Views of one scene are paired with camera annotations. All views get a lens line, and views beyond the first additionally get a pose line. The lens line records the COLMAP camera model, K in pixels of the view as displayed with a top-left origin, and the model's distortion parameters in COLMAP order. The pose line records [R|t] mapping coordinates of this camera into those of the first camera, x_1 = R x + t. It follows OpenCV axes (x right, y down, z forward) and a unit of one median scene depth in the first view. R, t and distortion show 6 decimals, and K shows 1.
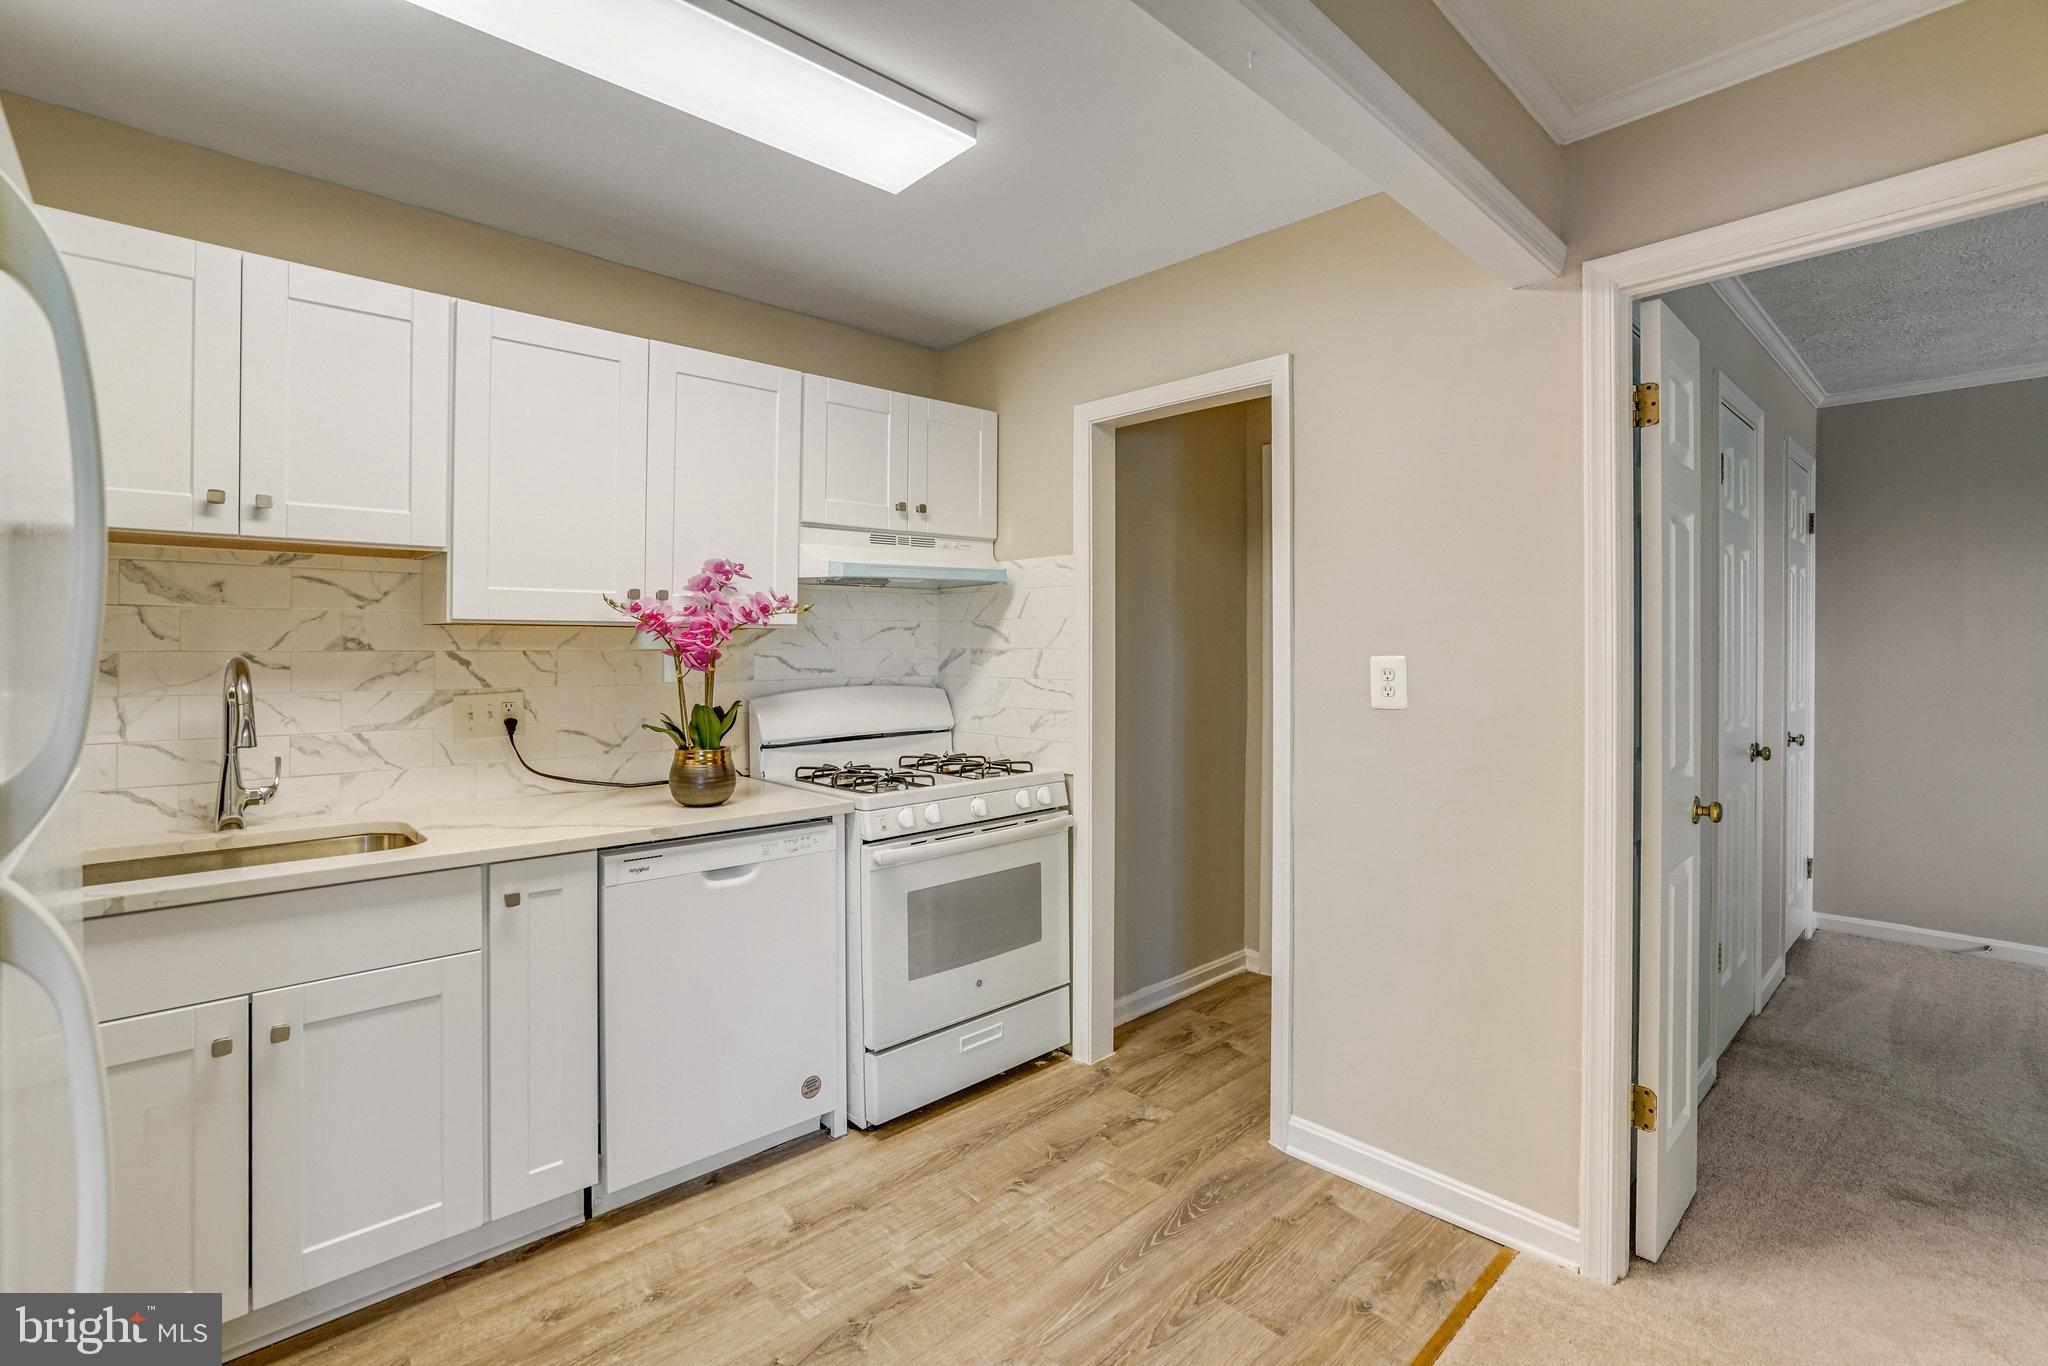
lens RADIAL K [[947.9, 0, 1011.6], [0, 947.9, 645.1], [0, 0, 1]] dist [-0.040384, 0.016036]
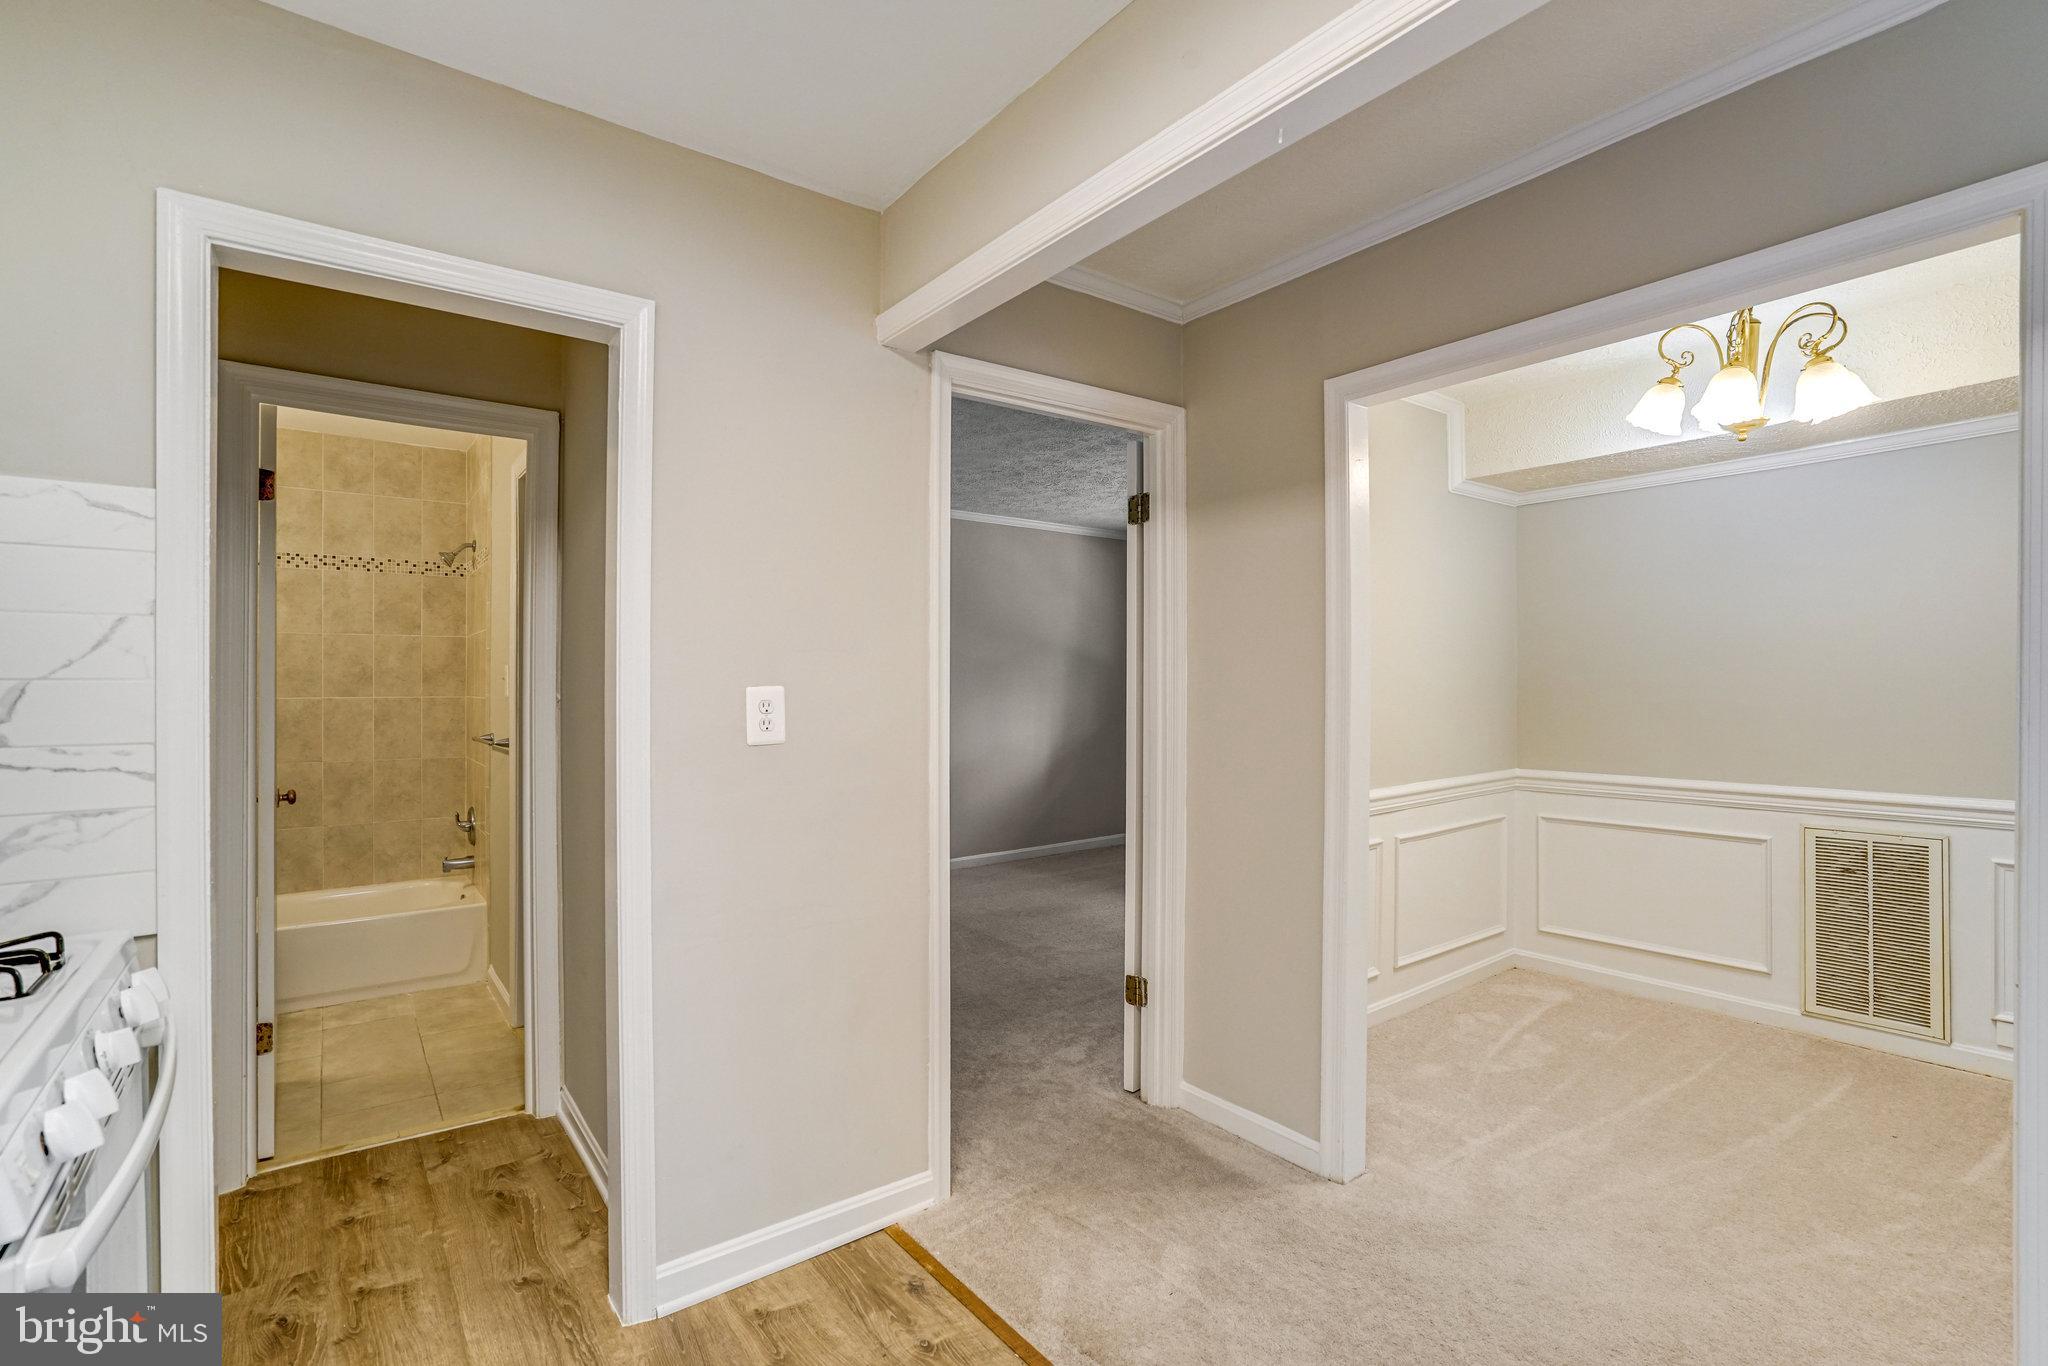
lens RADIAL K [[947.9, 0, 970.0], [0, 947.9, 688.1], [0, 0, 1]] dist [-0.040384, 0.016036]
pose [[0.113508, 0.000189, 0.993537, -0.480855], [0.005603, 0.999984, -0.000830, 0.014075], [-0.993521, 0.005661, 0.113505, 0.678792]]
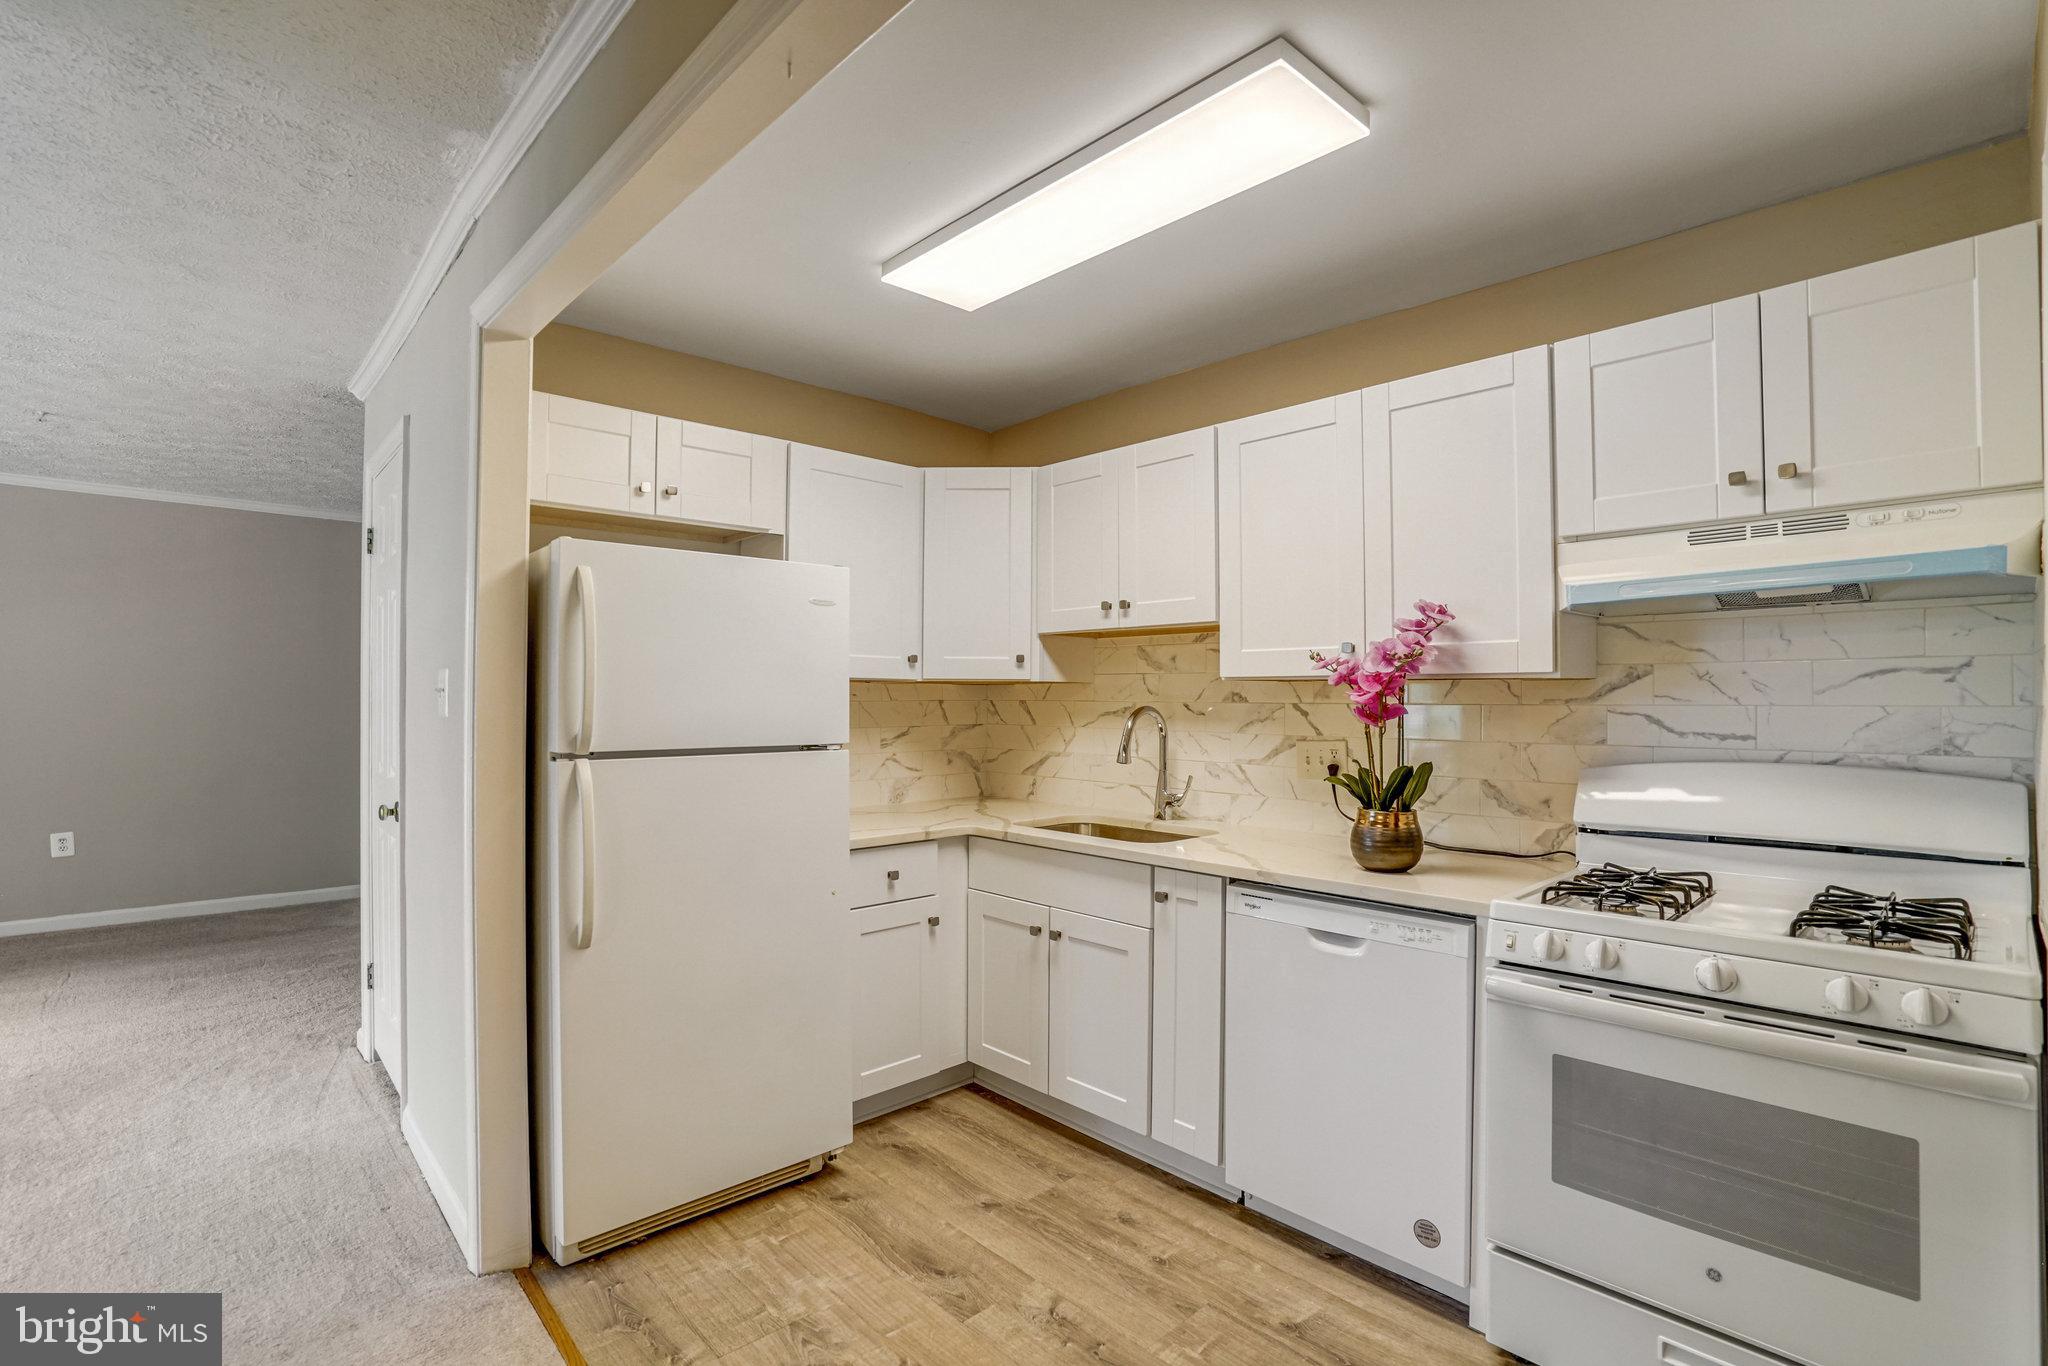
lens RADIAL K [[947.9, 0, 1006.8], [0, 947.9, 701.6], [0, 0, 1]] dist [-0.040384, 0.016036]
pose [[-0.000156, 0.002239, -0.999997, 0.647040], [-0.003799, 0.999990, 0.002240, 0.002798], [0.999993, 0.003800, -0.000148, 0.671911]]
